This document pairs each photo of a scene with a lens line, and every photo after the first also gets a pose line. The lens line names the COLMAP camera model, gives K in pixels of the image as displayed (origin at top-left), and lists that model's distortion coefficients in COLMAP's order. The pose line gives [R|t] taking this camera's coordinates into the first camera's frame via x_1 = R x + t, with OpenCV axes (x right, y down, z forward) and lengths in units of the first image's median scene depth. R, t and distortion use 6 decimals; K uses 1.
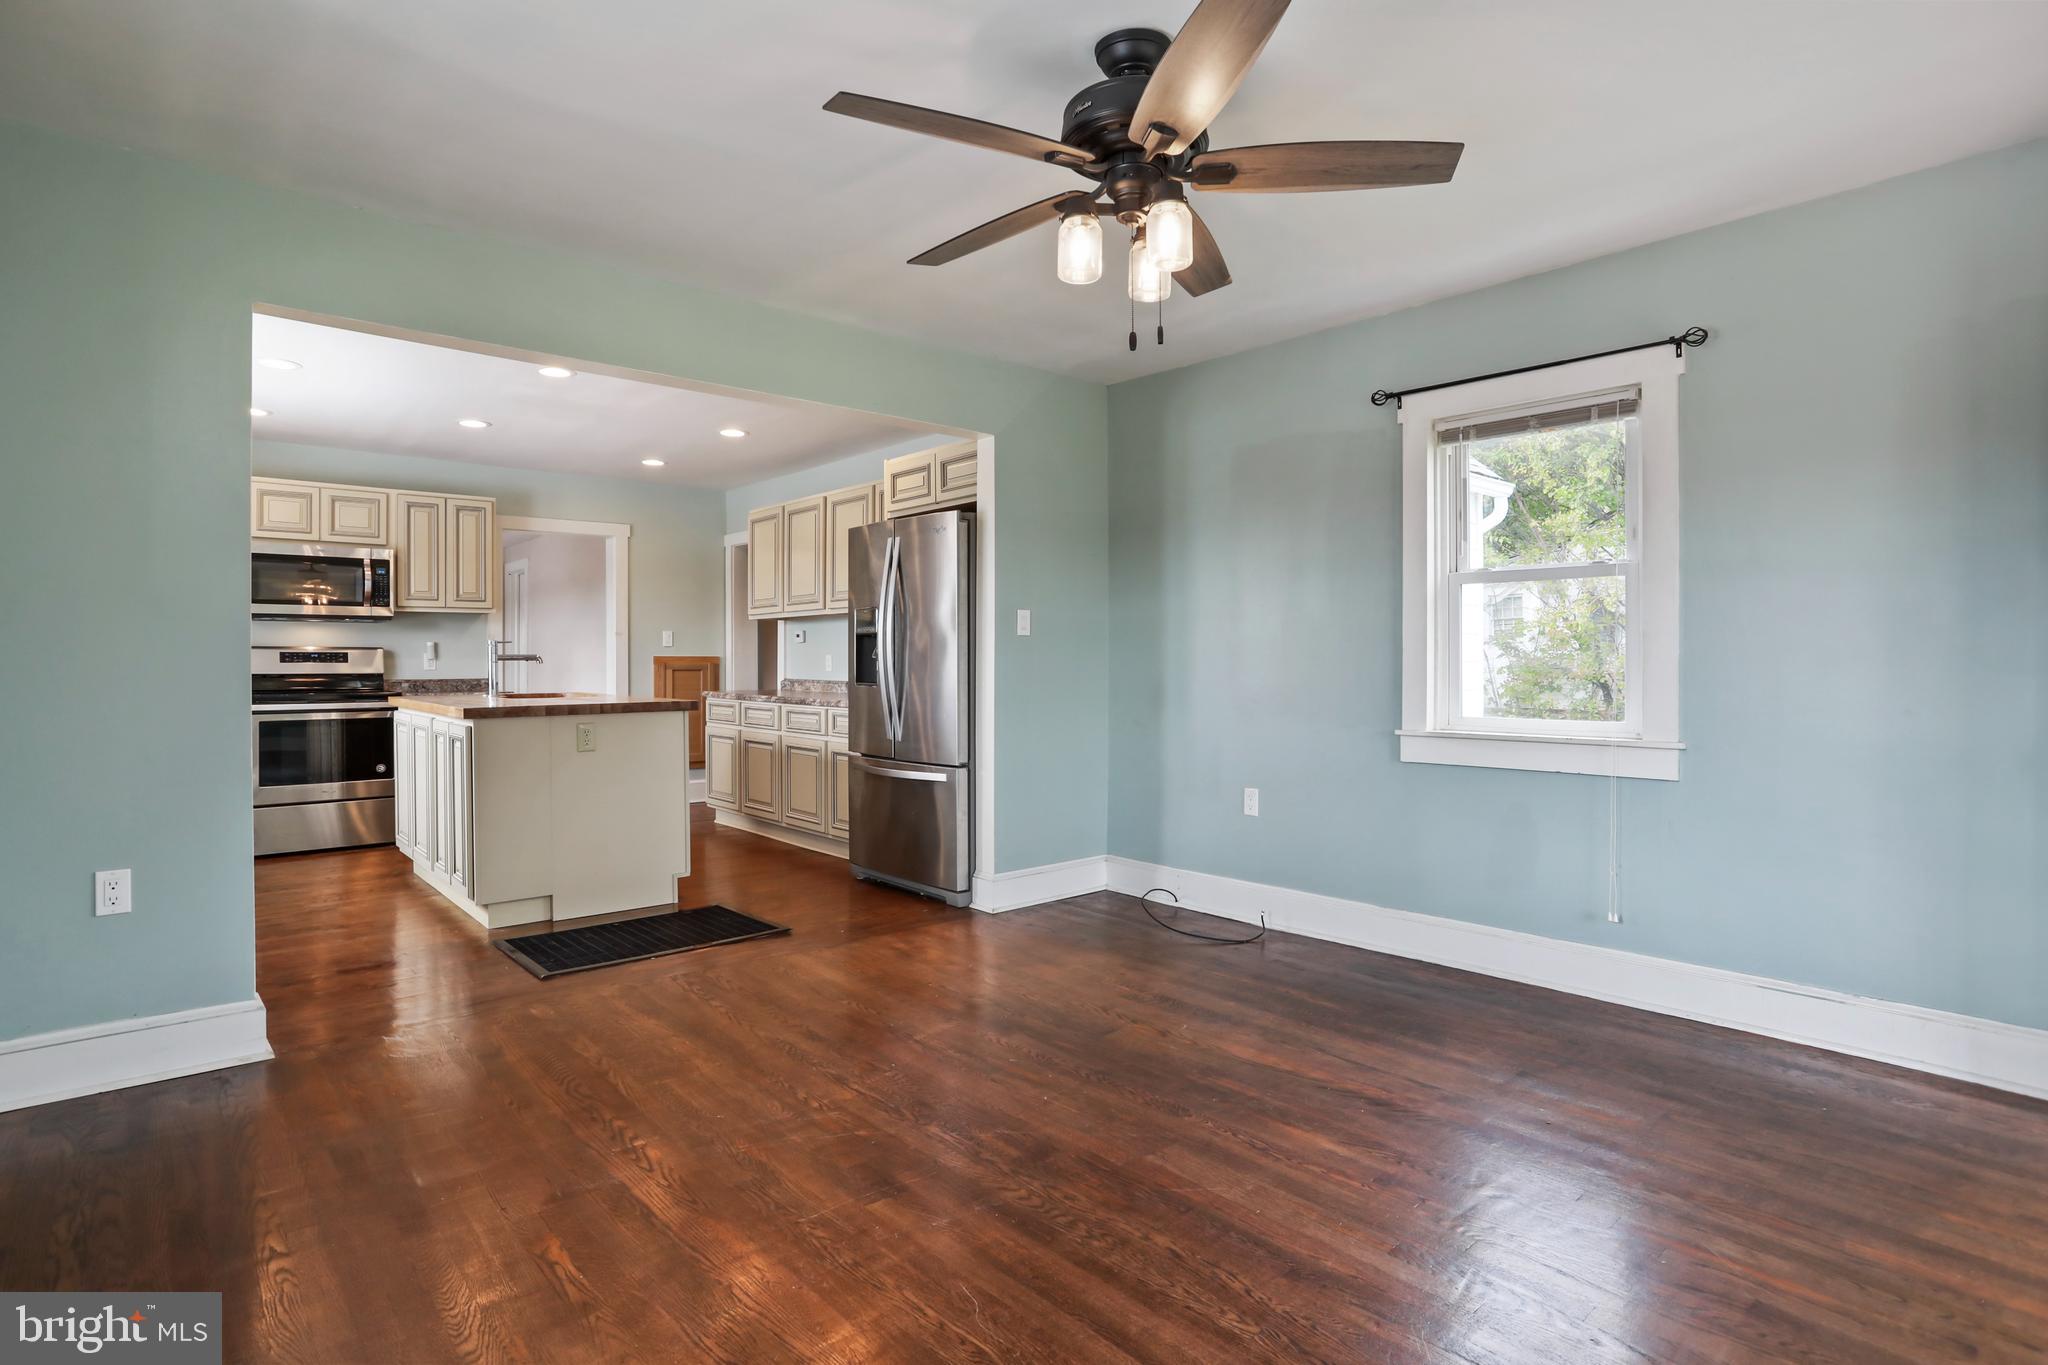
lens RADIAL K [[1040.5, 0, 983.1], [0, 1040.5, 665.3], [0, 0, 1]] dist [-0.010771, 0.002298]
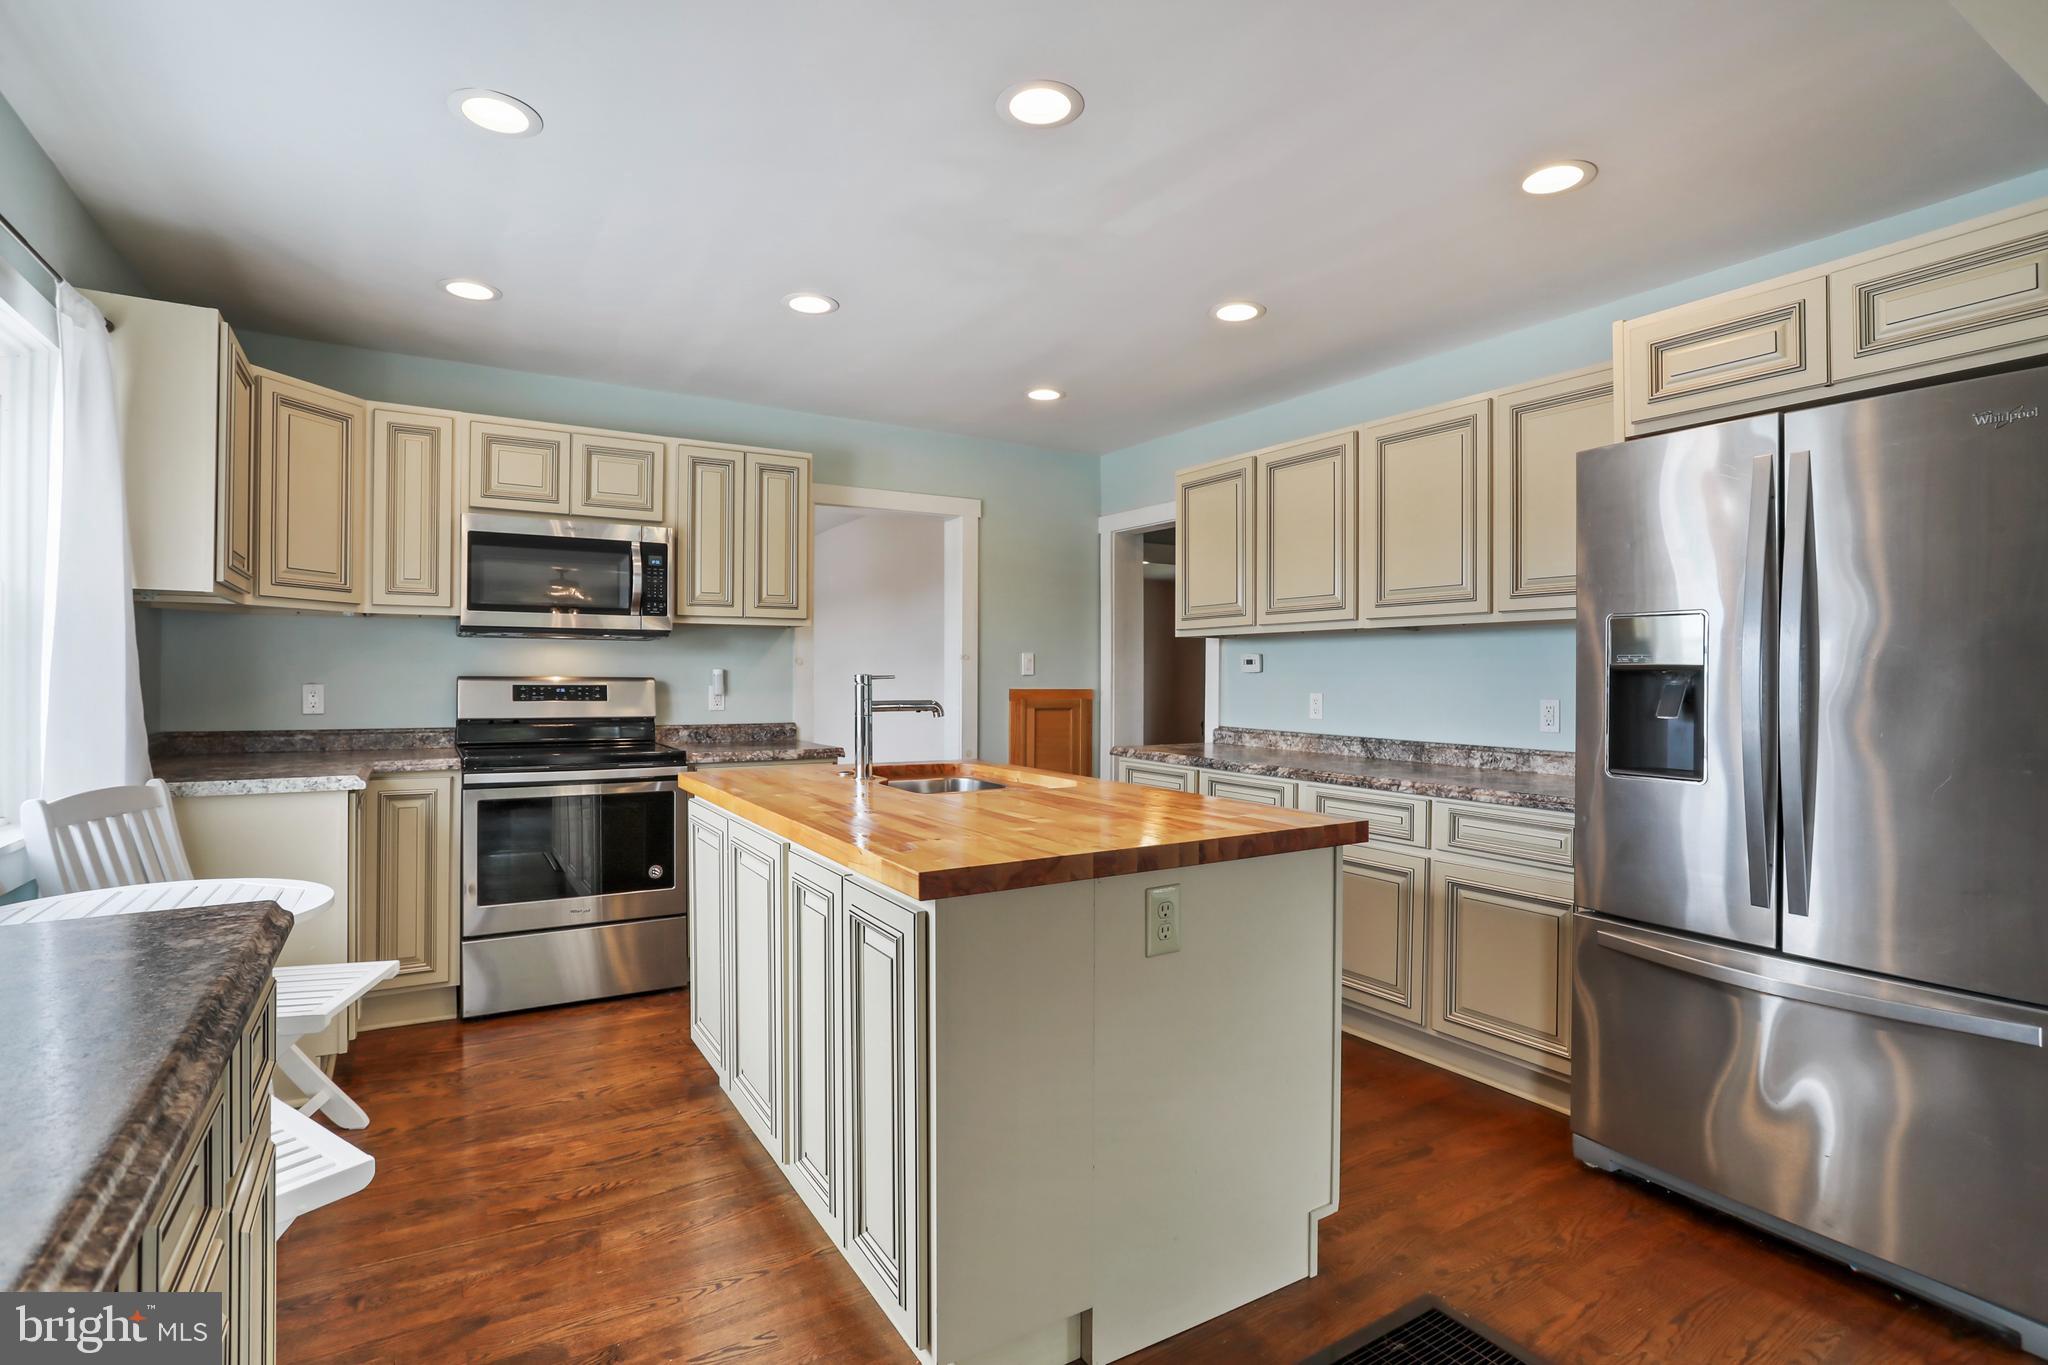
lens RADIAL K [[983.2, 0, 1015.7], [0, 983.2, 683.1], [0, 0, 1]] dist [-0.056202, 0.022036]
pose [[0.990177, 0.007565, -0.139612, -0.272668], [-0.007243, 0.999970, 0.002817, -0.017963], [0.139629, -0.001778, 0.990202, 0.428943]]
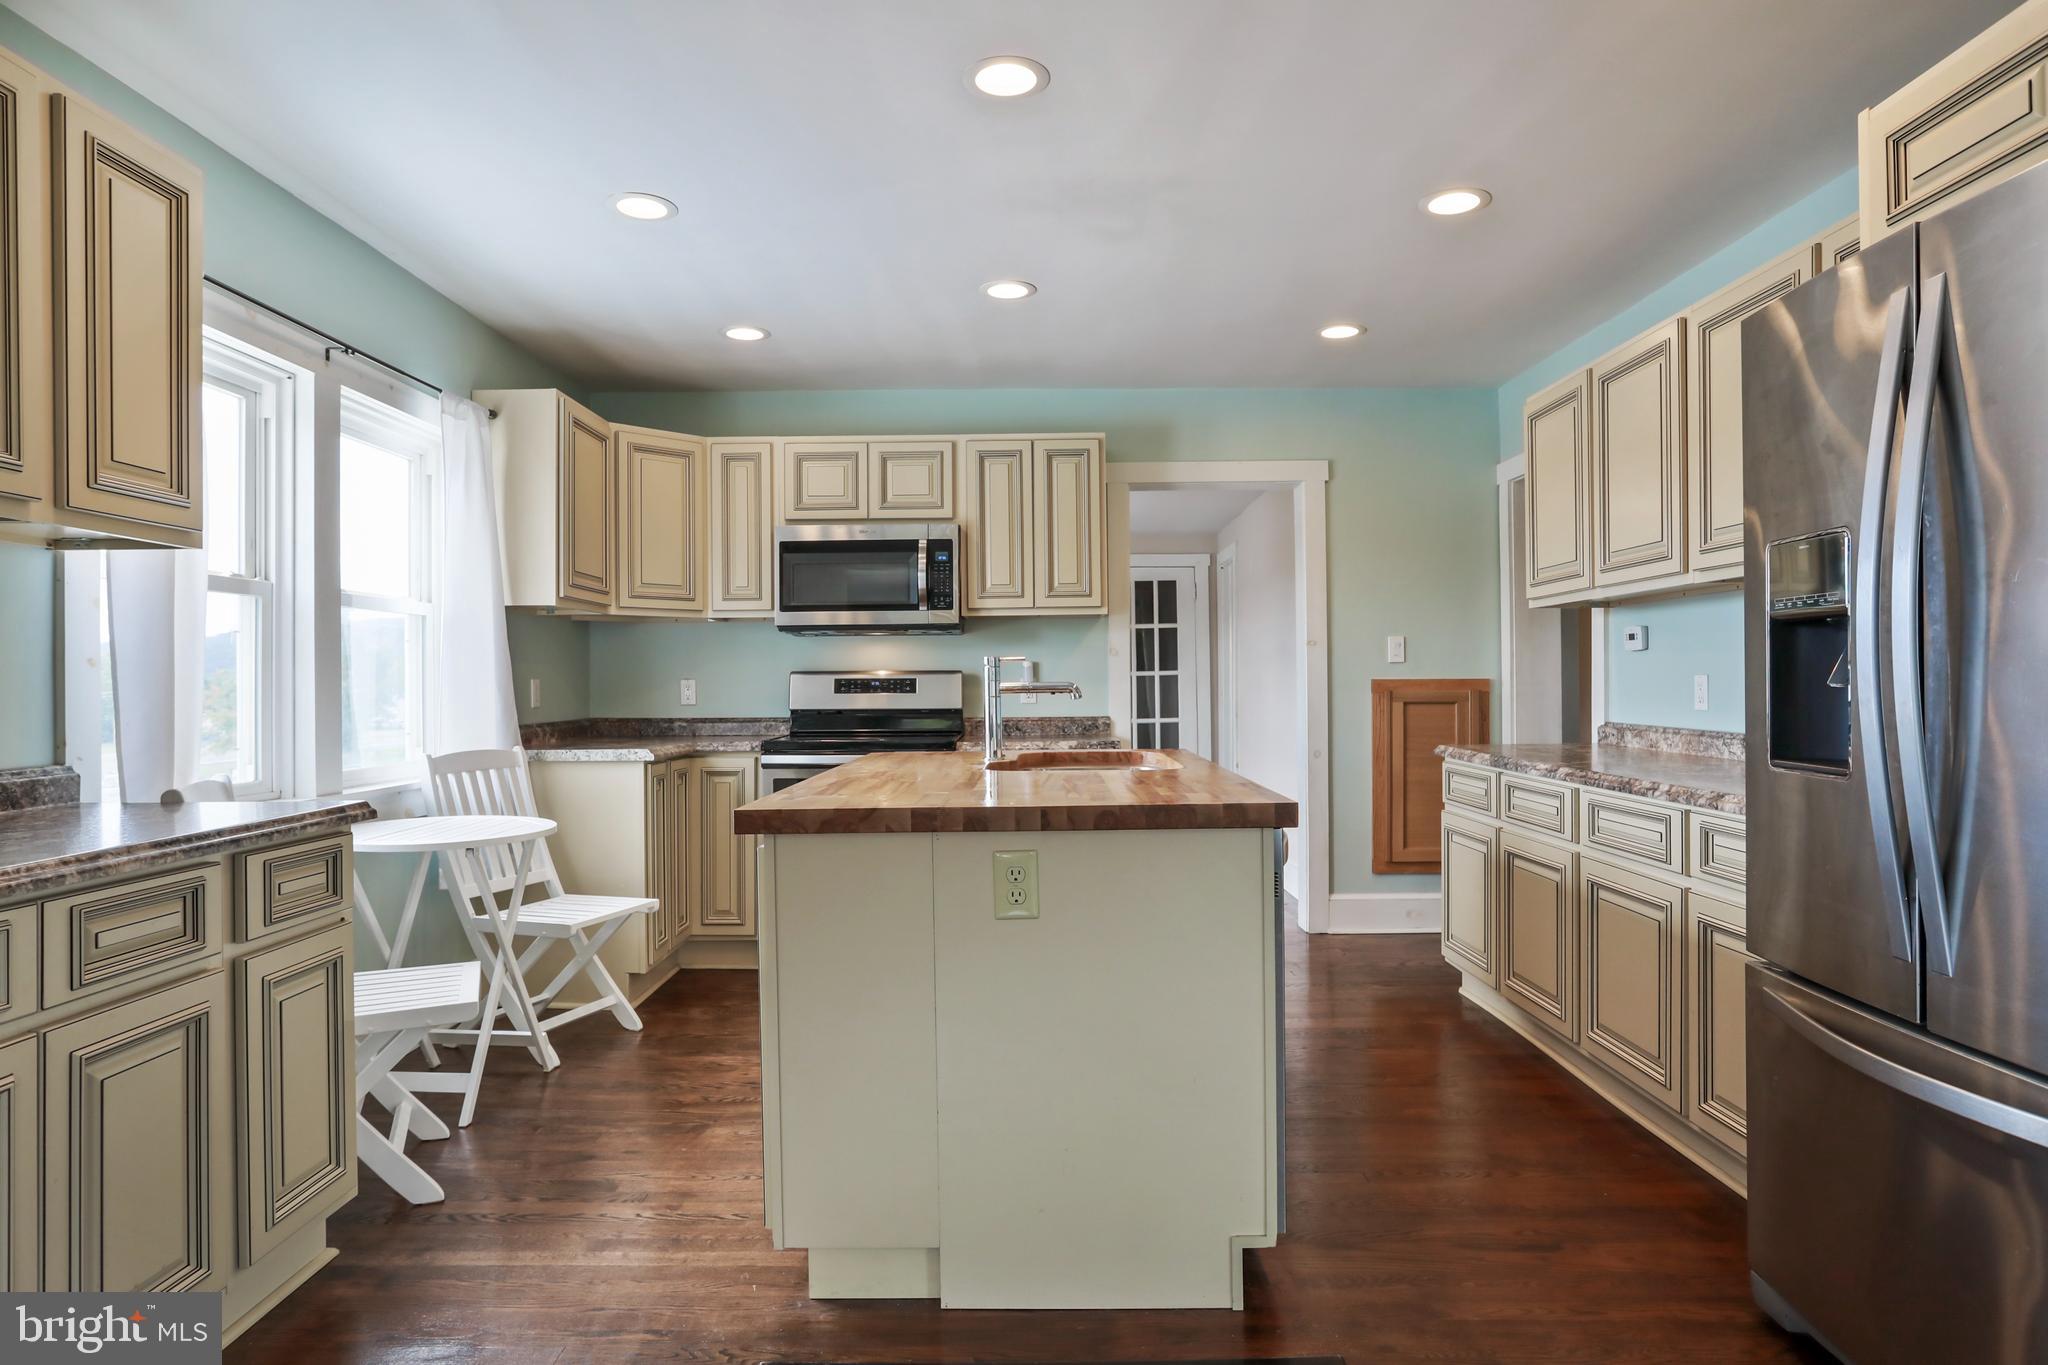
lens RADIAL K [[1173.1, 0, 1022.6], [0, 1173.1, 684.9], [0, 0, 1]] dist [-0.045066, 0.016907]
pose [[0.769182, -0.003740, -0.639019, -0.056079], [0.004923, 0.999988, 0.000074, -0.007798], [0.639011, -0.003203, 0.769191, 0.450871]]
